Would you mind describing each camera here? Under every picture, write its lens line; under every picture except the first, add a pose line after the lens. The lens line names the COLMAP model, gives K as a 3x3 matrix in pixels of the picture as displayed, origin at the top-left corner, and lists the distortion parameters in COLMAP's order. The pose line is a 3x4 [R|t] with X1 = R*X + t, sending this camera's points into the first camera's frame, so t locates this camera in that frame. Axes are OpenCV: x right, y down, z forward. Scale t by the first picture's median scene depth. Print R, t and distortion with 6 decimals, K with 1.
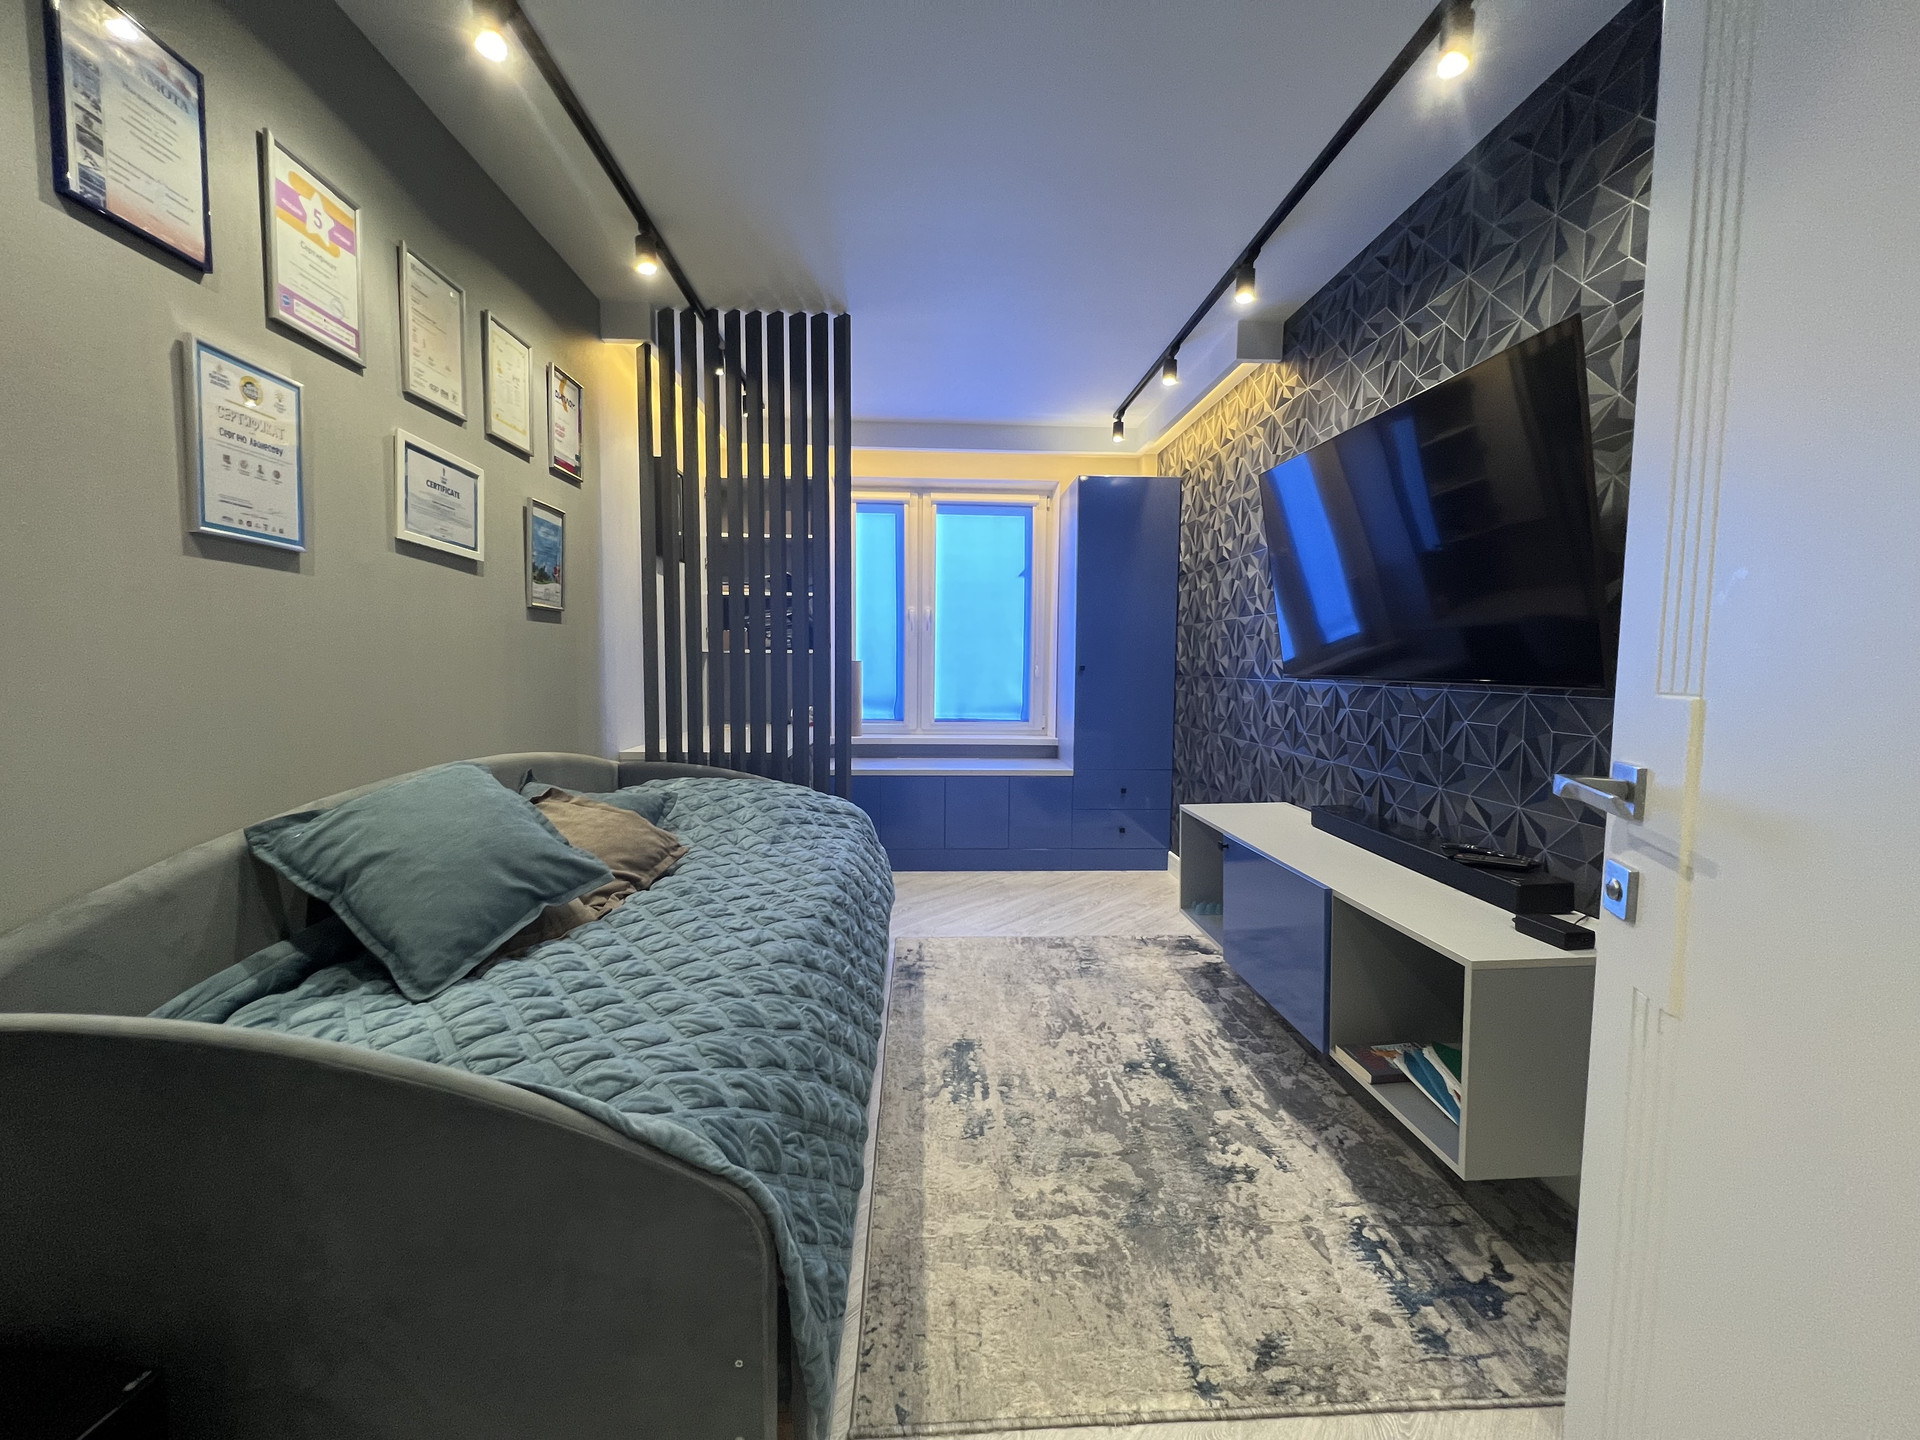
lens RADIAL K [[767.2, 0, 959.5], [0, 767.2, 715.8], [0, 0, 1]] dist [-0.004426, 0.000999]
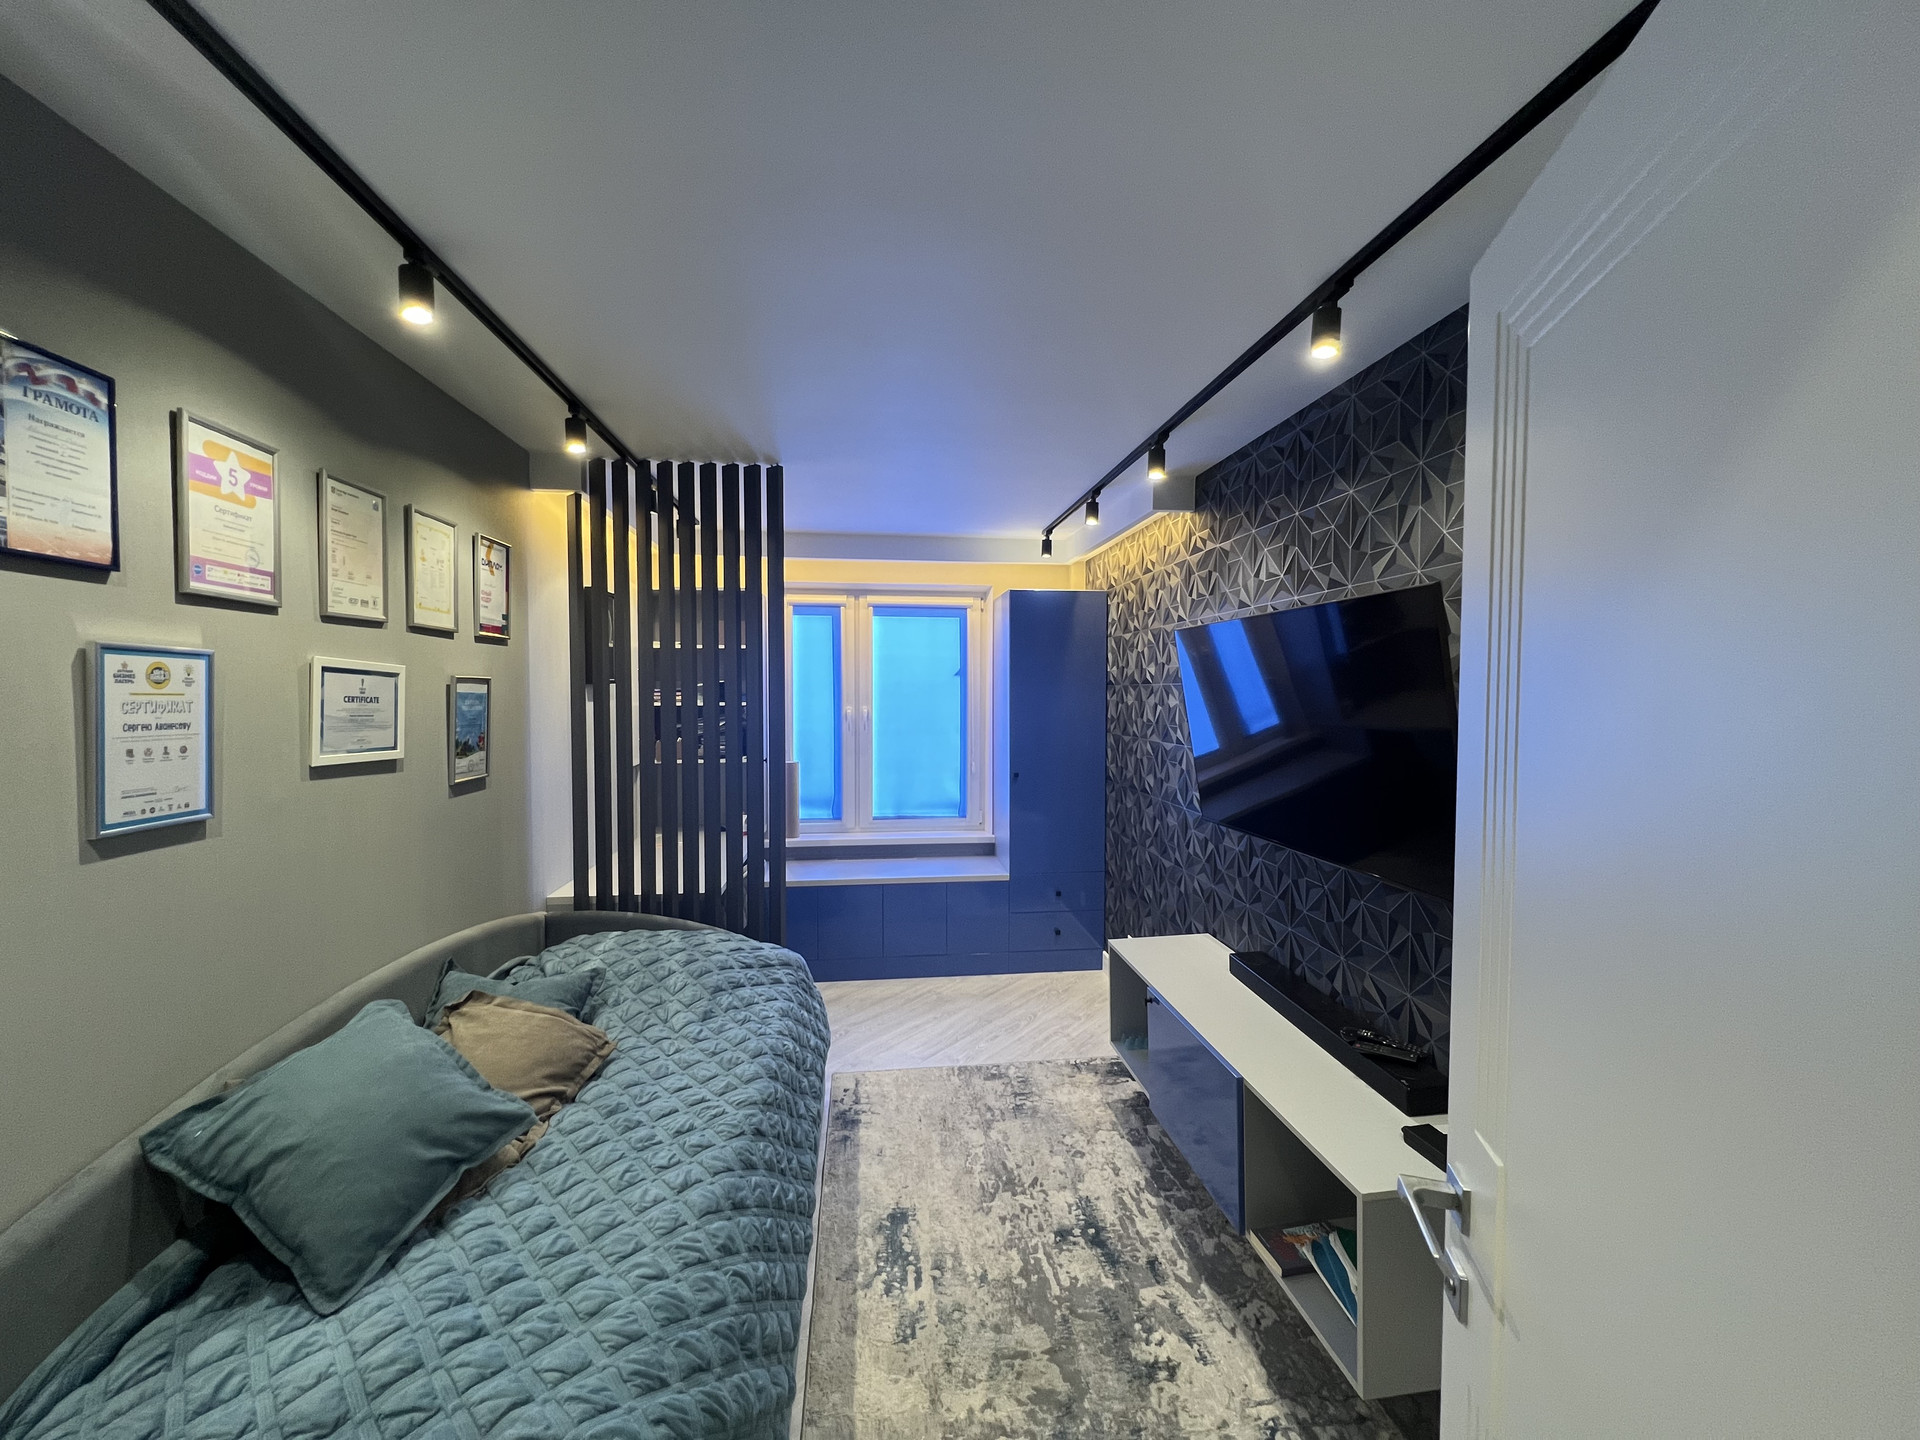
lens RADIAL K [[767.2, 0, 960.3], [0, 767.2, 715.2], [0, 0, 1]] dist [-0.004426, 0.000999]
pose [[0.997217, -0.009953, 0.073880, 0.022091], [0.012772, 0.999205, -0.037775, -0.213458], [-0.073445, 0.038614, 0.996551, -0.038277]]
